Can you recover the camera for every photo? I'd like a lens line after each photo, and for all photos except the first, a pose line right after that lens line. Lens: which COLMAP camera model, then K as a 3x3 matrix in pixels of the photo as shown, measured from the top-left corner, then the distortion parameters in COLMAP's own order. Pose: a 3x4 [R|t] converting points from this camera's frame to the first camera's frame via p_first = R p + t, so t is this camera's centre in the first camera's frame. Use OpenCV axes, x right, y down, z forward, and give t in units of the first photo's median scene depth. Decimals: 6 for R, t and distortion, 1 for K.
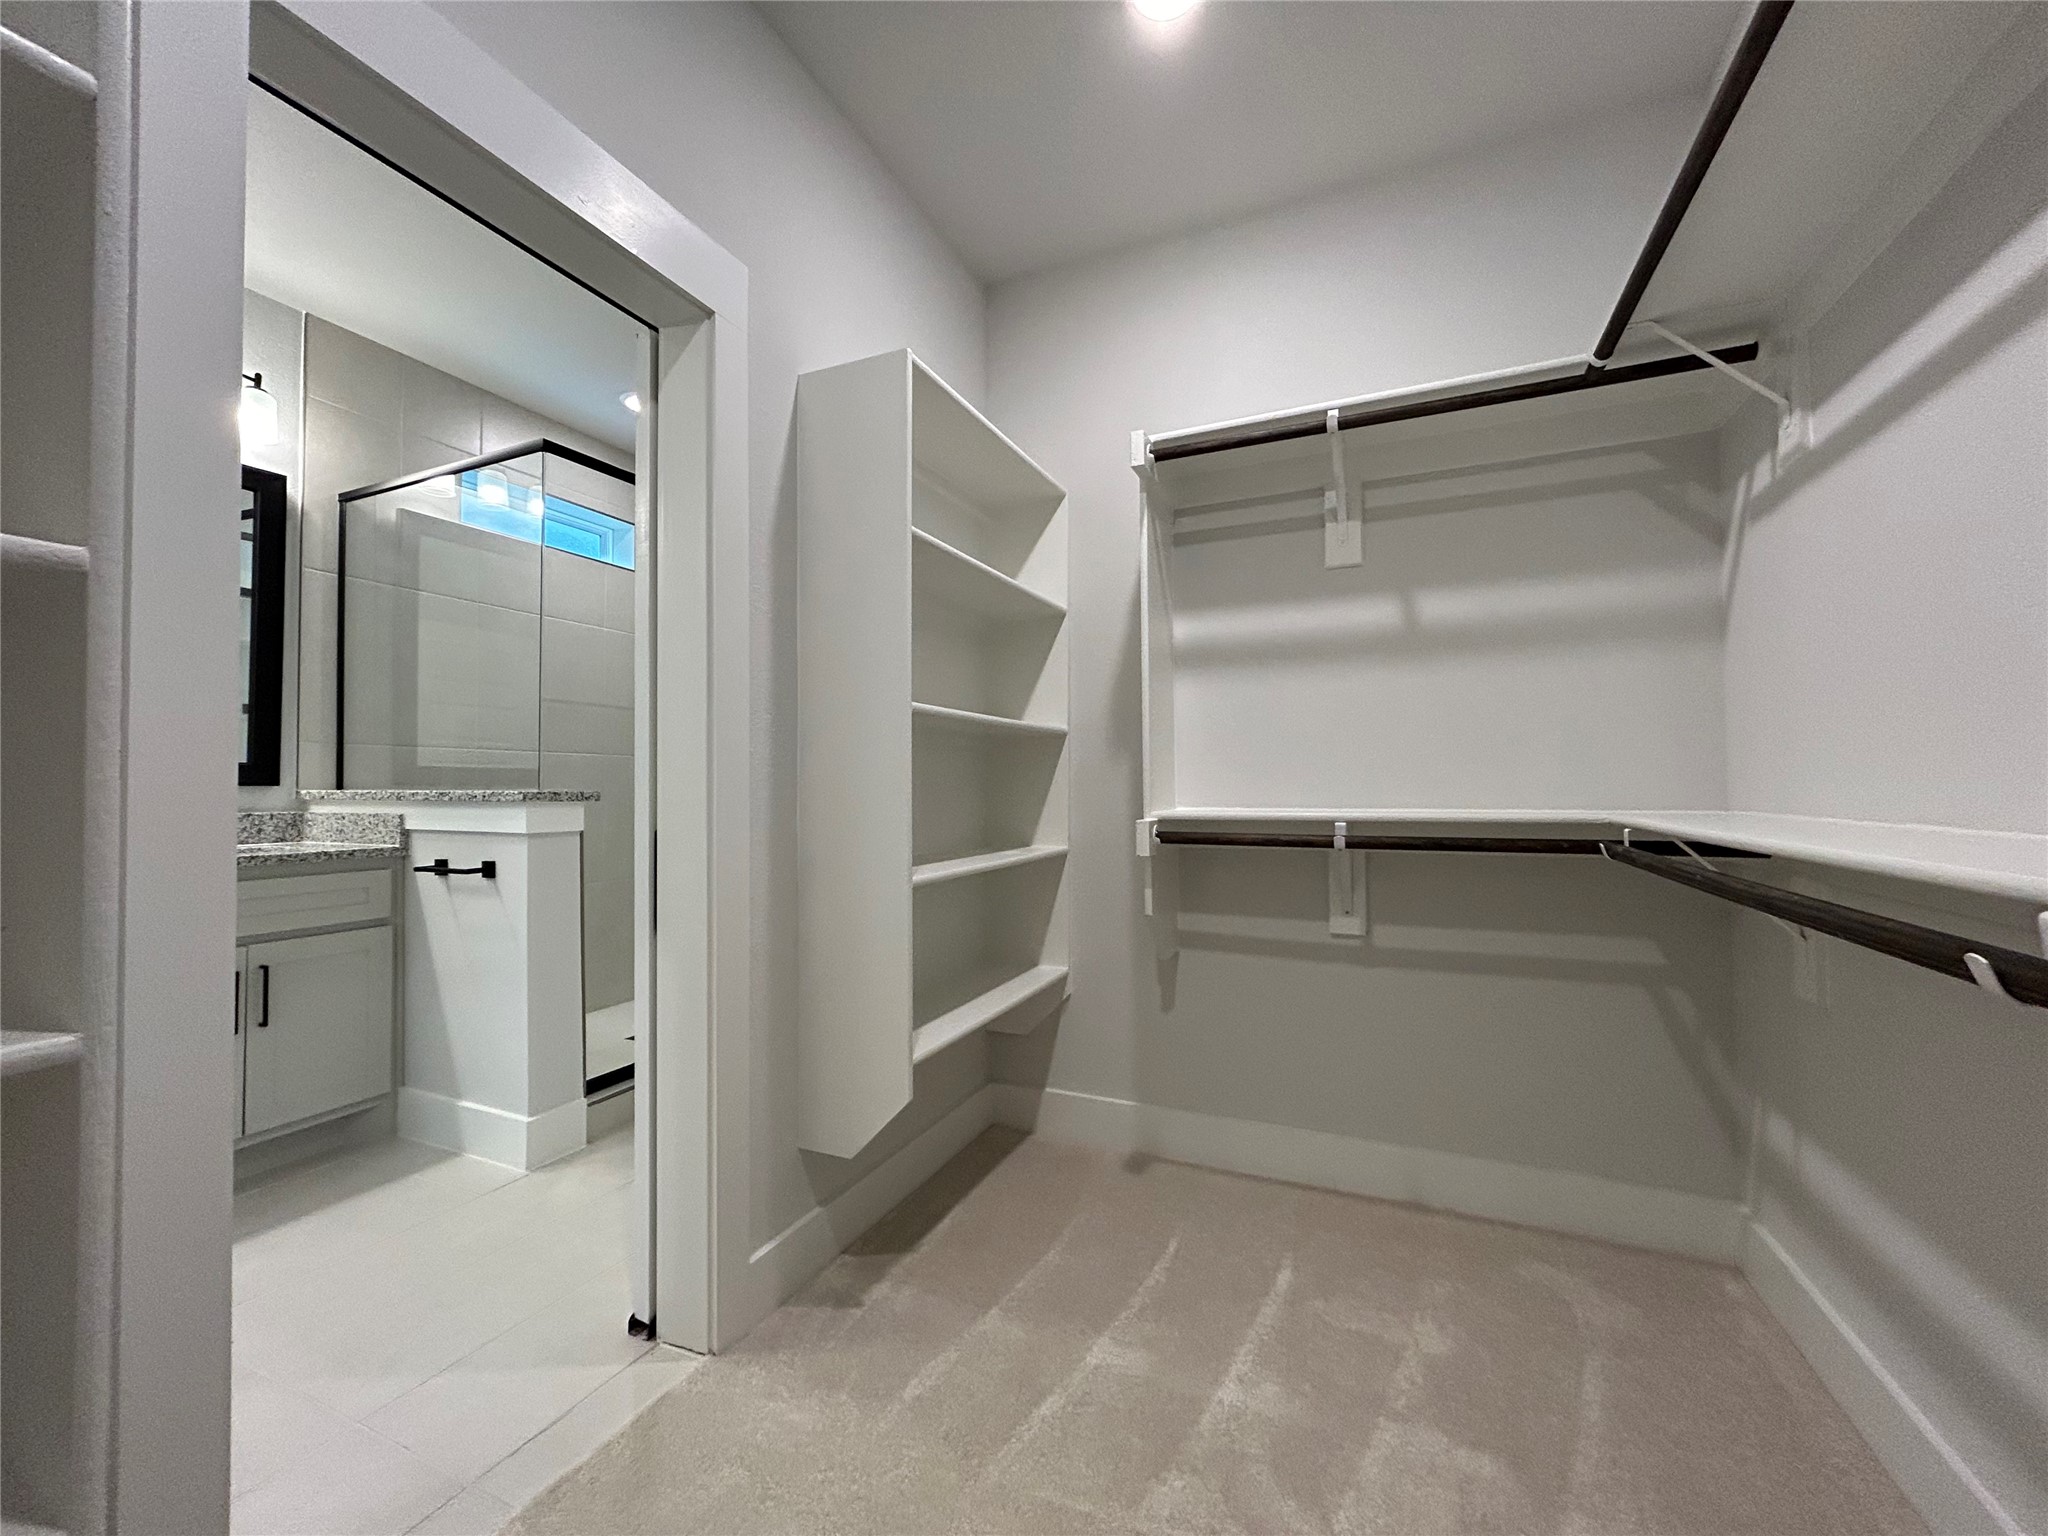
lens RADIAL K [[825.7, 0, 1025.1], [0, 825.7, 764.6], [0, 0, 1]] dist [0.002073, 0.000197]
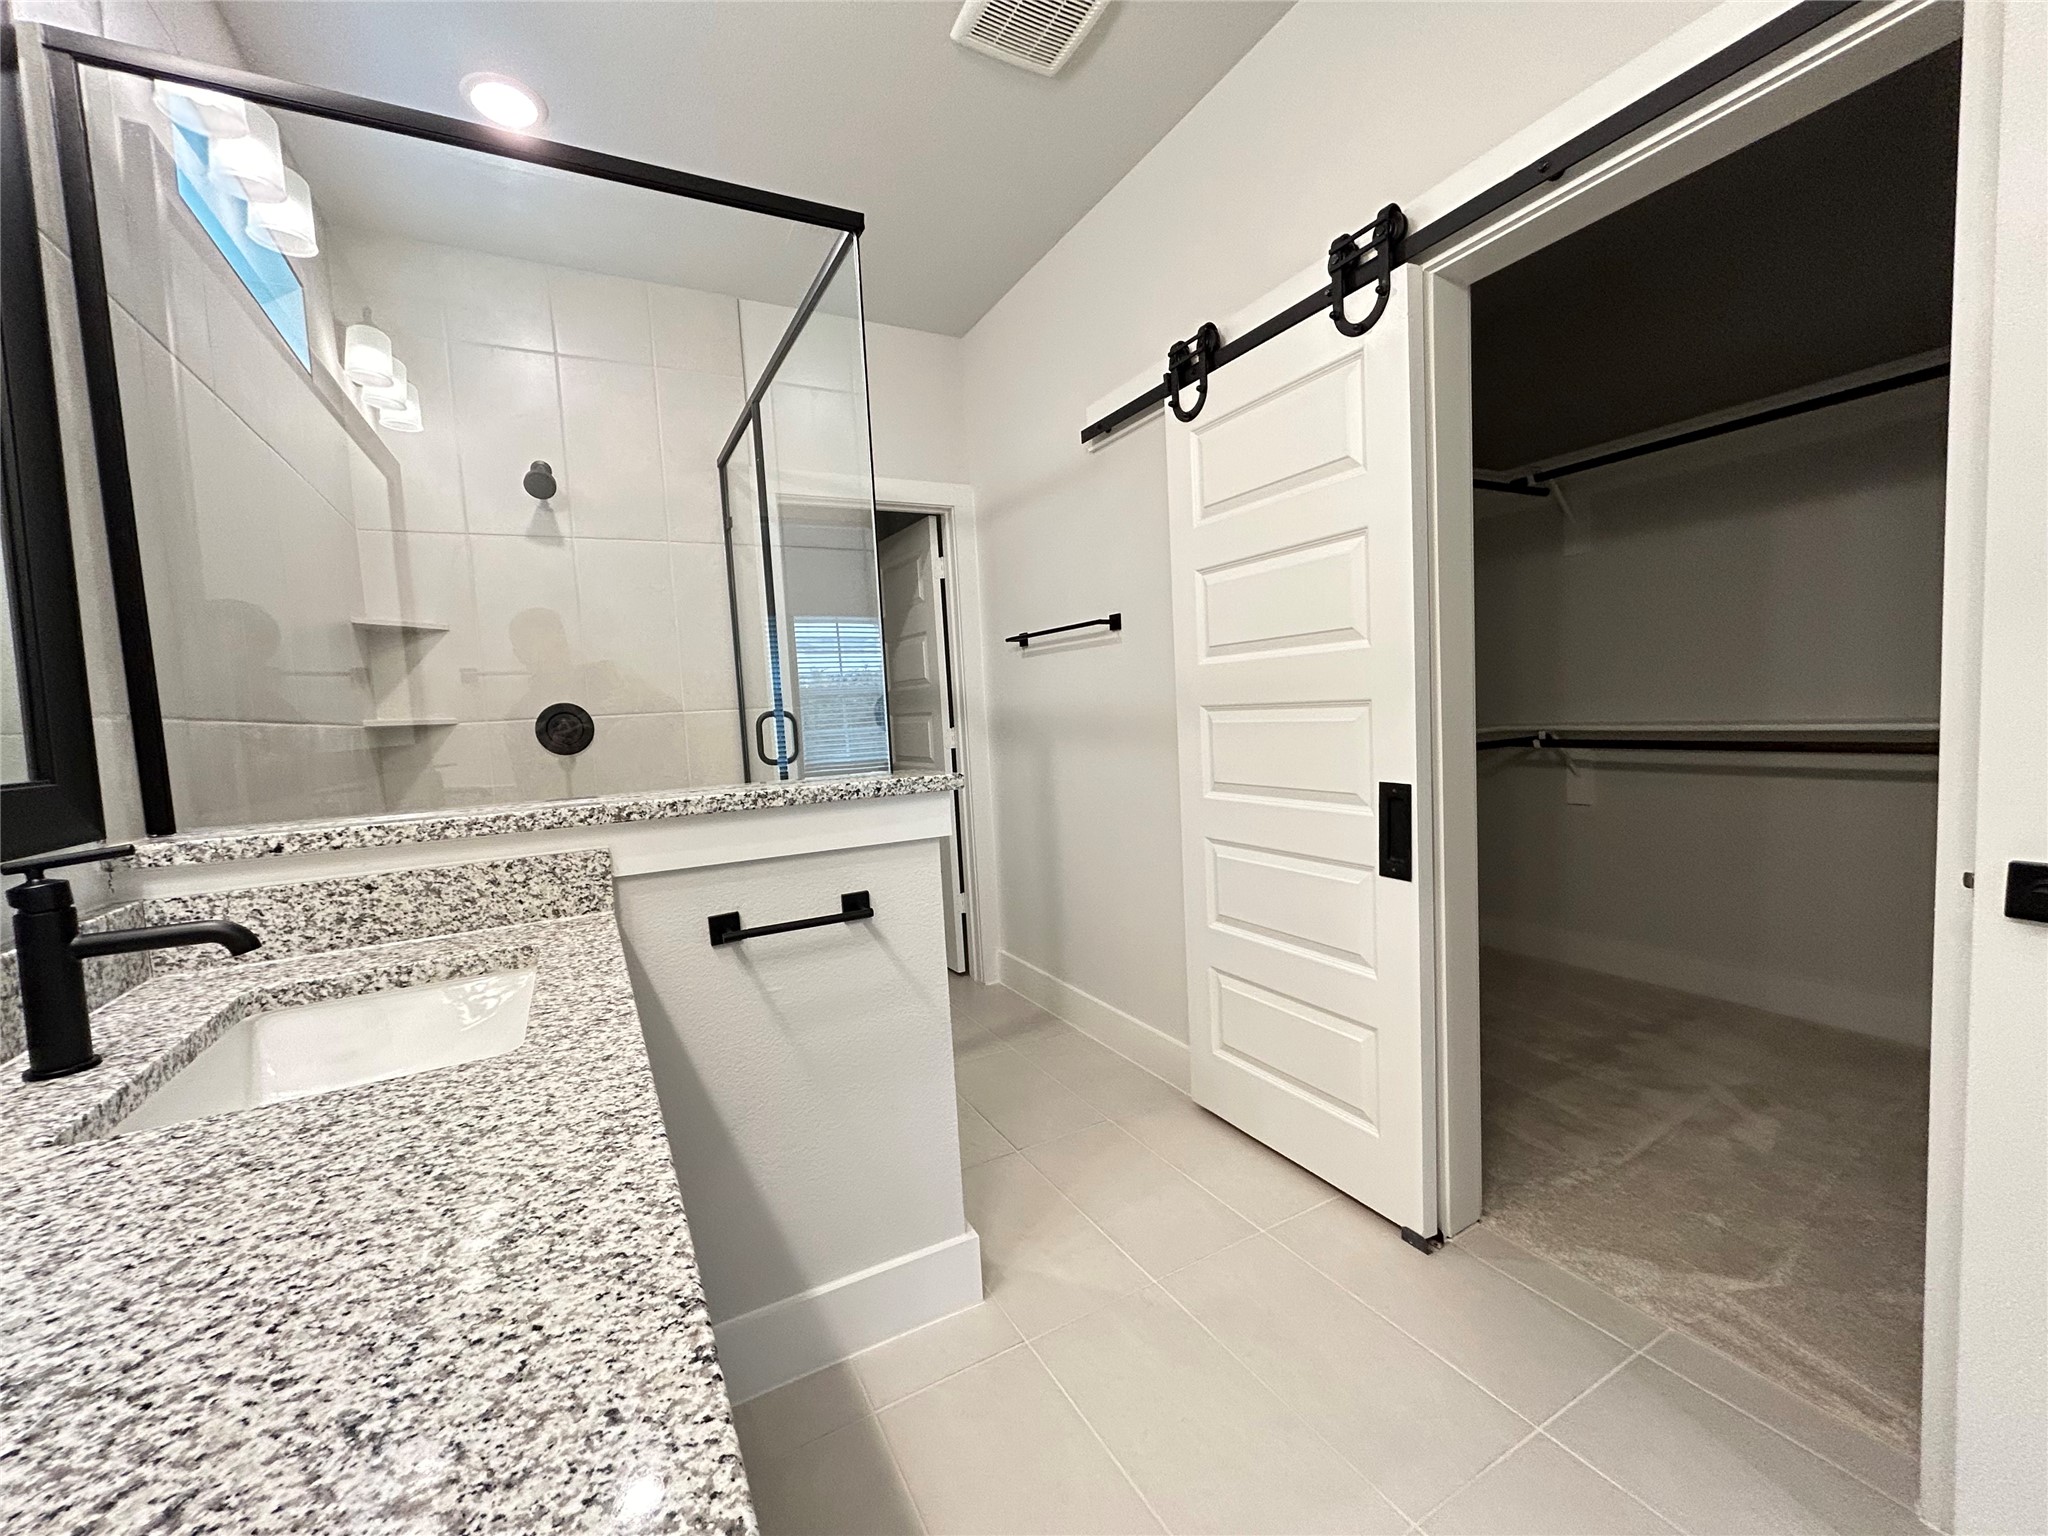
lens RADIAL K [[829.7, 0, 1021.8], [0, 829.7, 768.3], [0, 0, 1]] dist [-0.000170, -0.000319]
pose [[0.610517, -0.085154, 0.787412, -1.035537], [0.033247, 0.996082, 0.081942, -0.023601], [-0.791305, -0.023847, 0.610956, 0.510419]]
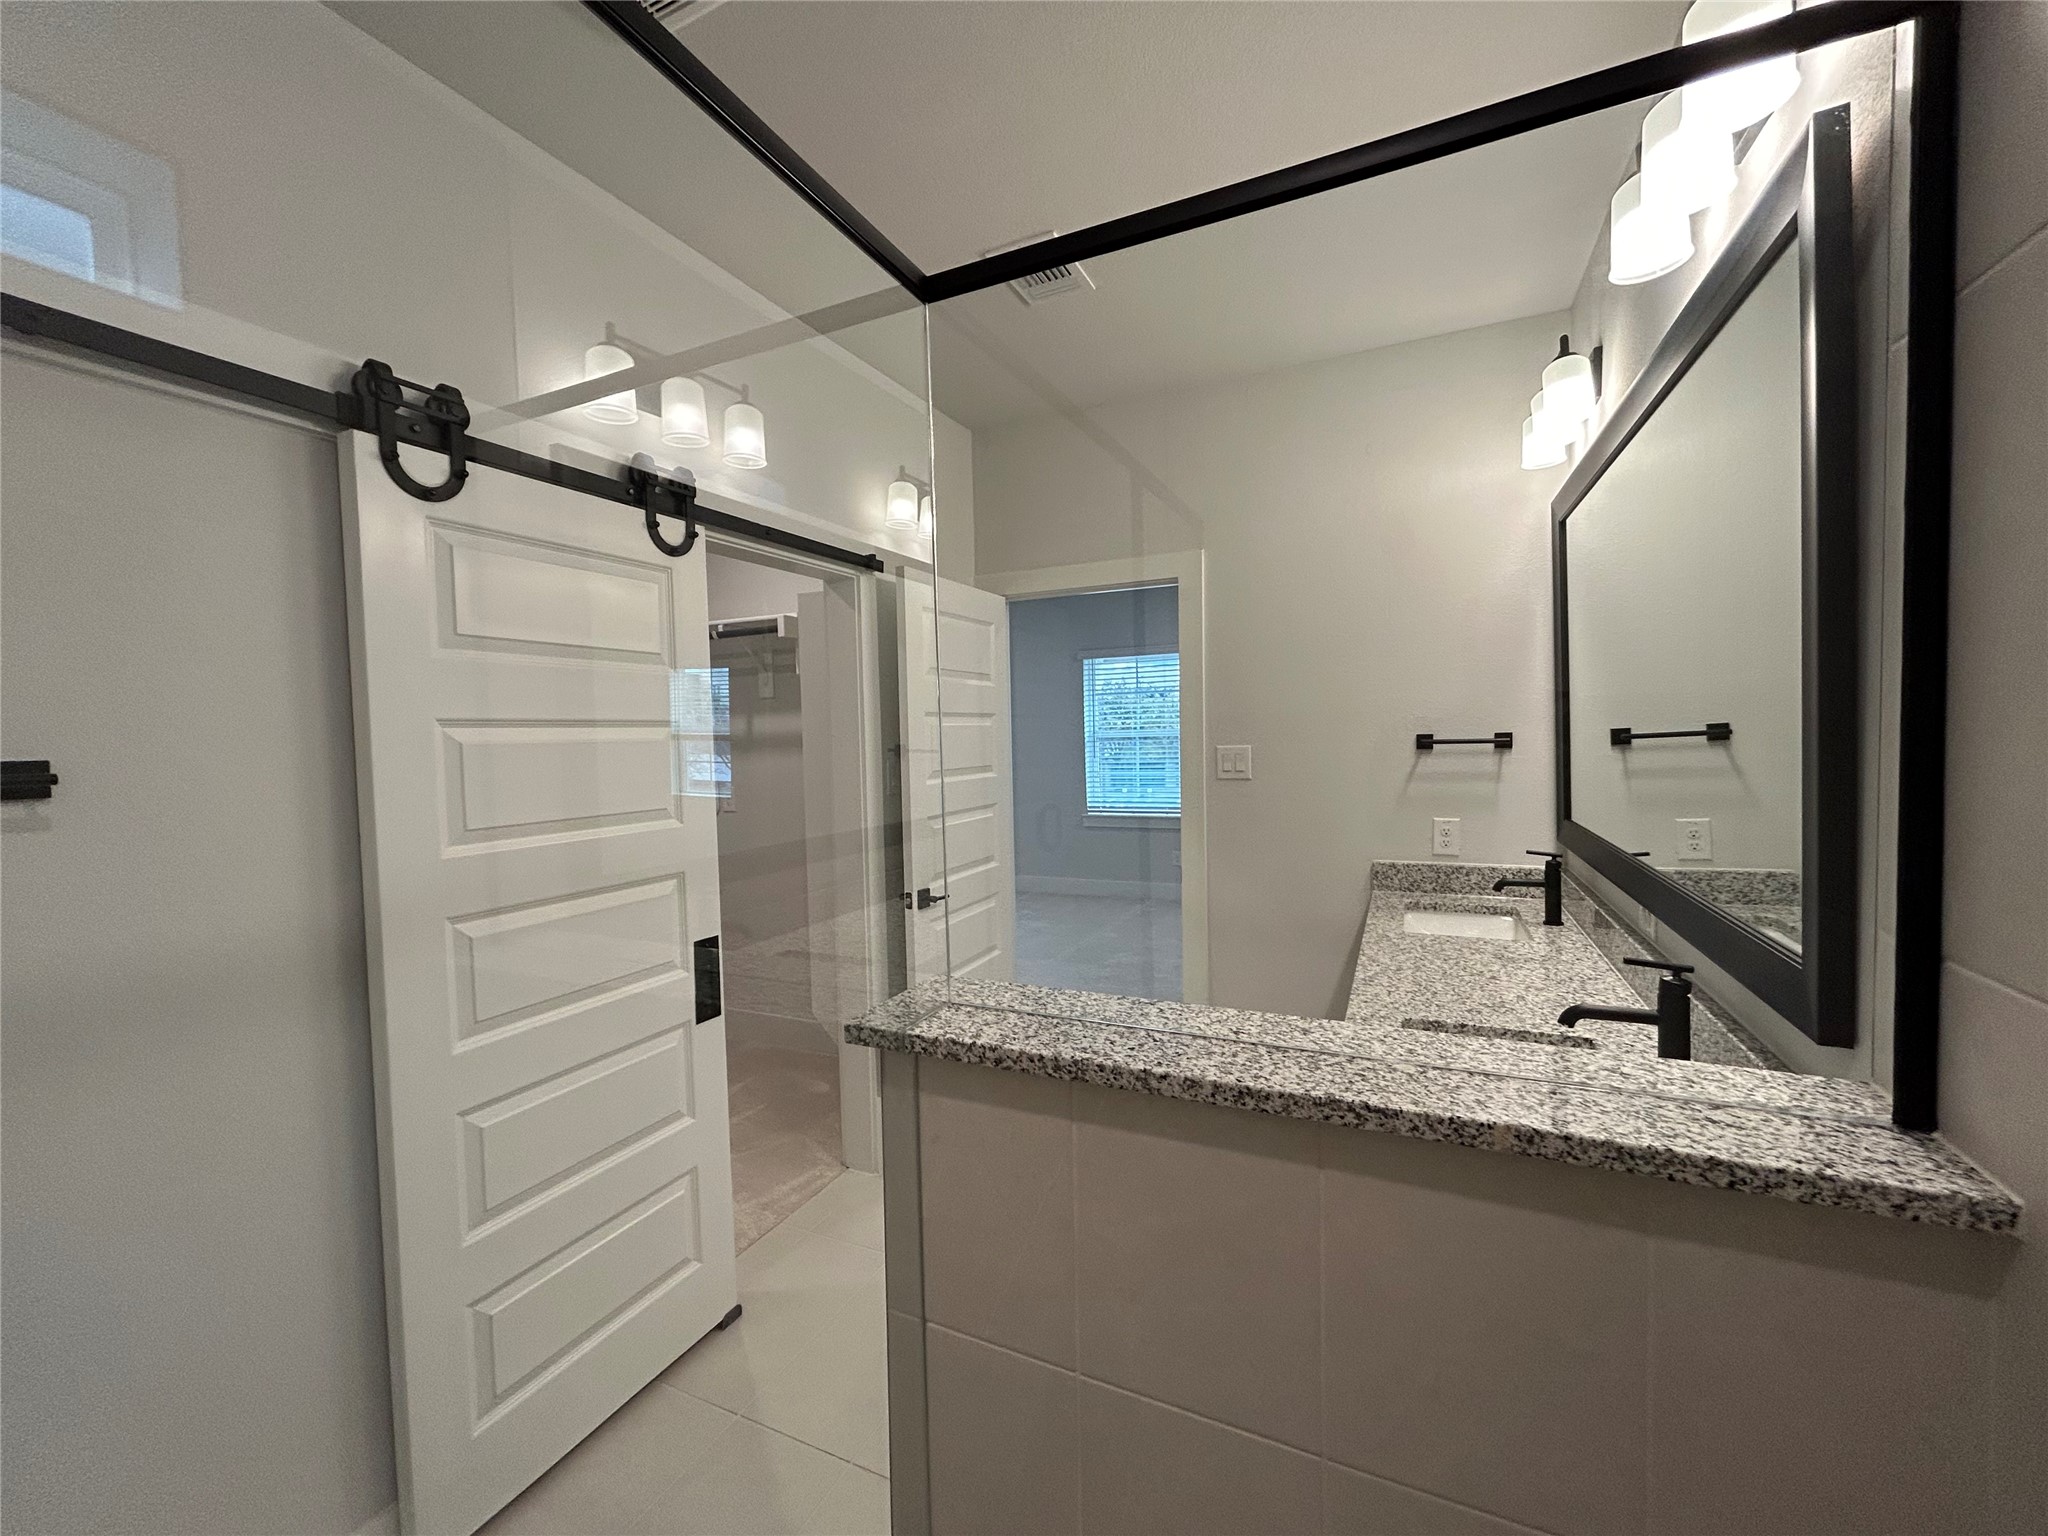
lens RADIAL K [[829.7, 0, 1021.8], [0, 829.7, 768.3], [0, 0, 1]] dist [-0.000170, -0.000319]
pose [[-0.999315, 0.030955, 0.020272, -0.640404], [0.031376, 0.999291, 0.020793, -0.118589], [-0.019614, 0.021415, -0.999578, 1.486510]]
